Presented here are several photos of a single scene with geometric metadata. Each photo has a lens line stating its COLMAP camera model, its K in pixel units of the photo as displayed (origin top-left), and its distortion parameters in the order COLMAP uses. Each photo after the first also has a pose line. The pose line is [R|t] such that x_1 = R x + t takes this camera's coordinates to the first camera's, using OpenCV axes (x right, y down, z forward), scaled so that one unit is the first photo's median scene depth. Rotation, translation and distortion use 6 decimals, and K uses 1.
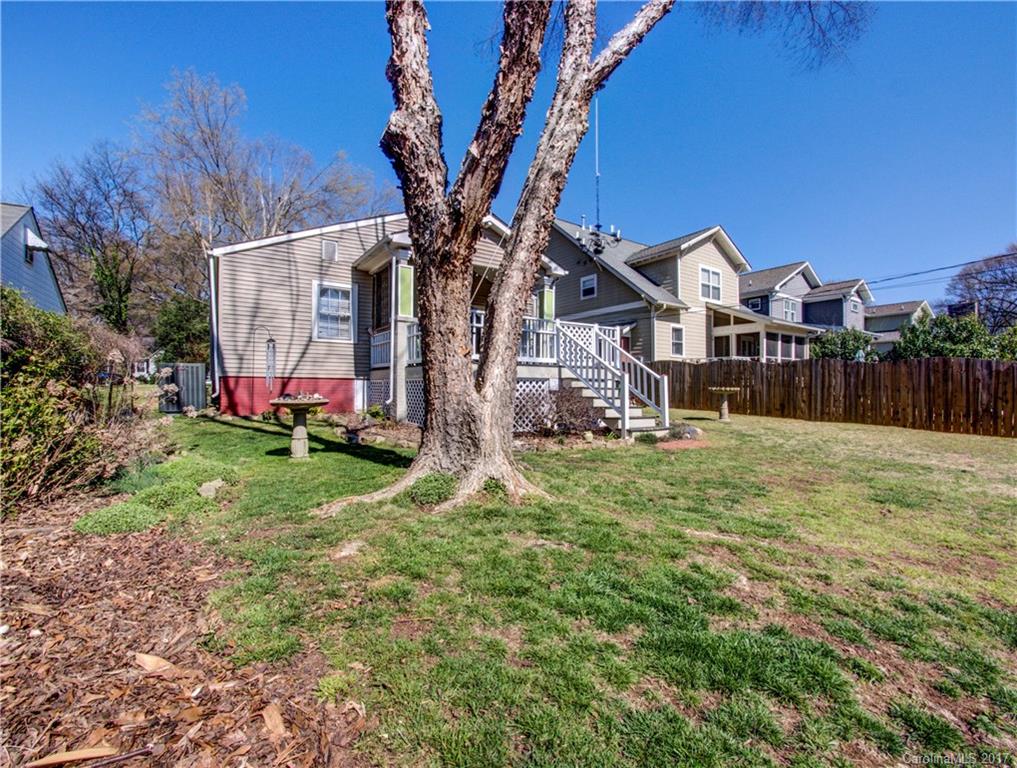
lens RADIAL K [[427.5, 0, 508.5], [0, 427.5, 384.0], [0, 0, 1]] dist [-0.011049, 0.000519]
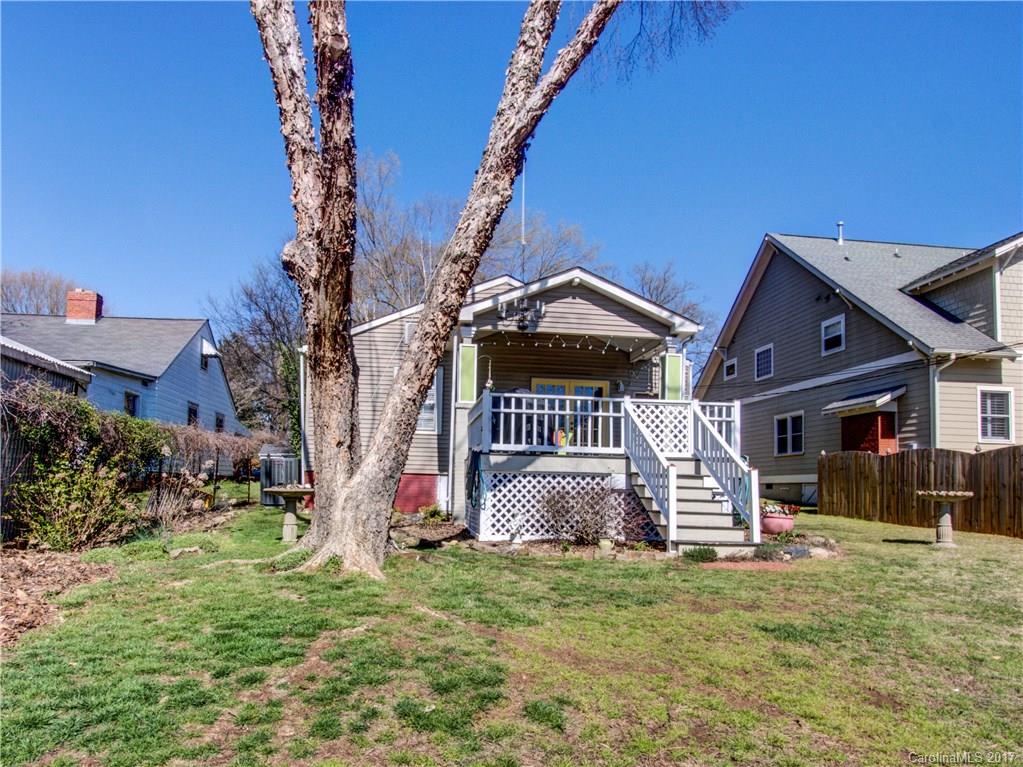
lens RADIAL K [[638.3, 0, 512.7], [0, 638.3, 464.3], [0, 0, 1]] dist [-0.028438, 0.004289]
pose [[0.882102, -0.003979, -0.471041, 0.395081], [-0.015084, 0.999213, -0.036687, 0.012554], [0.470816, 0.039467, 0.881348, -0.086444]]
